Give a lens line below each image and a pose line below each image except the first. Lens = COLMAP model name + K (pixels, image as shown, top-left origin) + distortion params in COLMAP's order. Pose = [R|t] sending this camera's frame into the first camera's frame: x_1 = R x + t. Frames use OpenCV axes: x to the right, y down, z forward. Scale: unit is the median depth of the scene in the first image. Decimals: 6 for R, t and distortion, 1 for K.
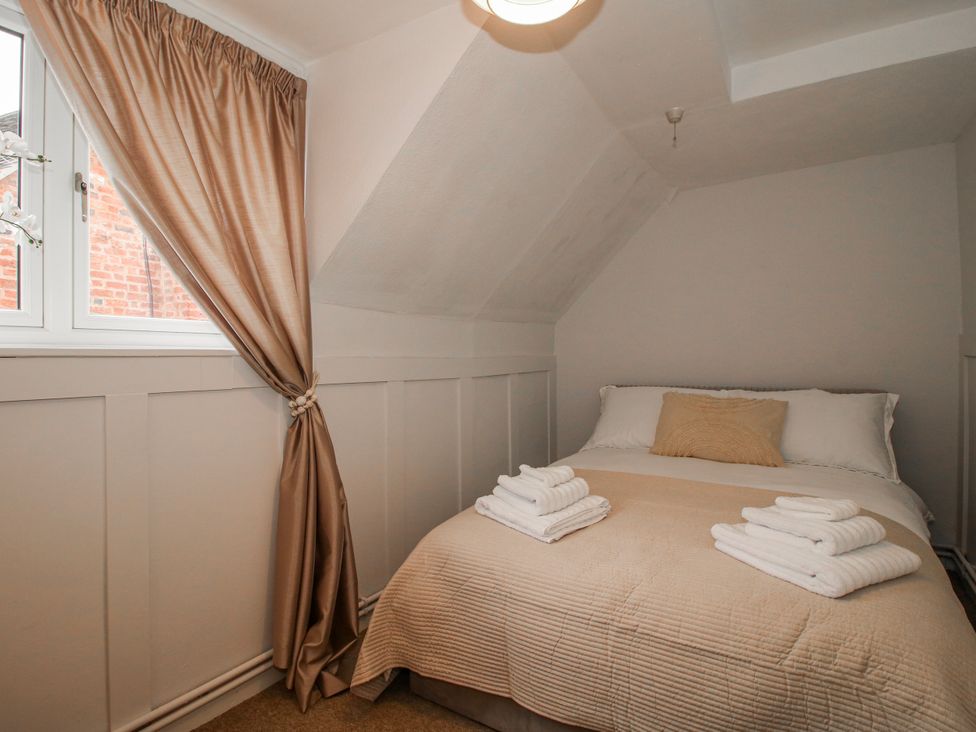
lens RADIAL K [[508.5, 0, 485.3], [0, 508.5, 358.5], [0, 0, 1]] dist [-0.000640, -0.011276]
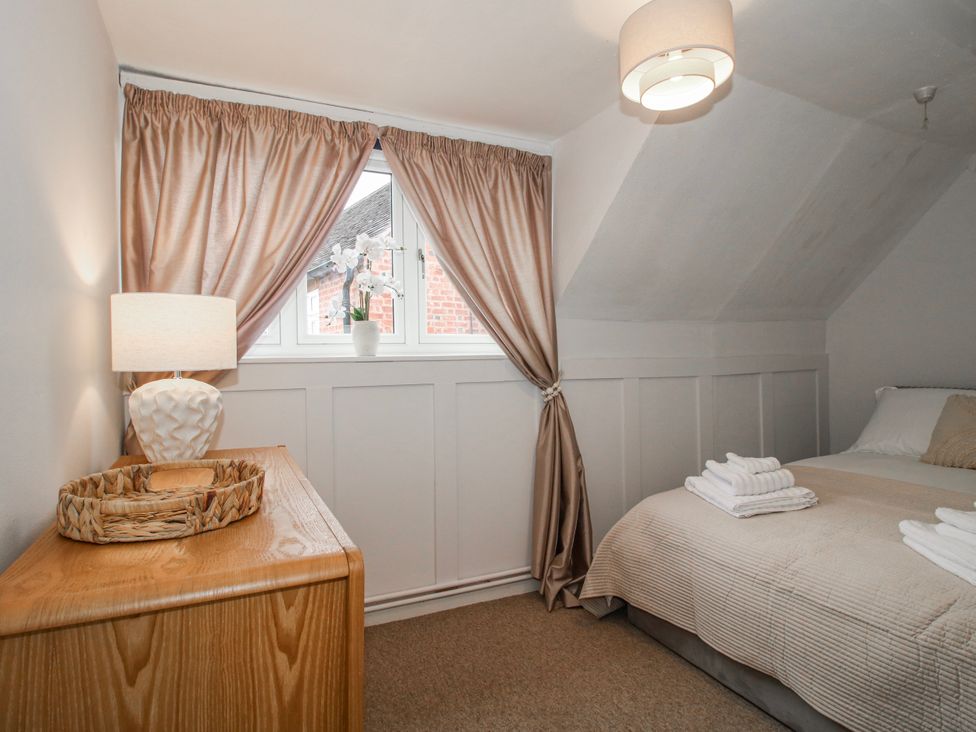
lens RADIAL K [[508.5, 0, 490.3], [0, 508.5, 365.3], [0, 0, 1]] dist [-0.000640, -0.011276]
pose [[0.848152, 0.000199, -0.529754, 0.245749], [0.009426, 0.999836, 0.015467, -0.010315], [0.529670, -0.018111, 0.848011, -0.269209]]
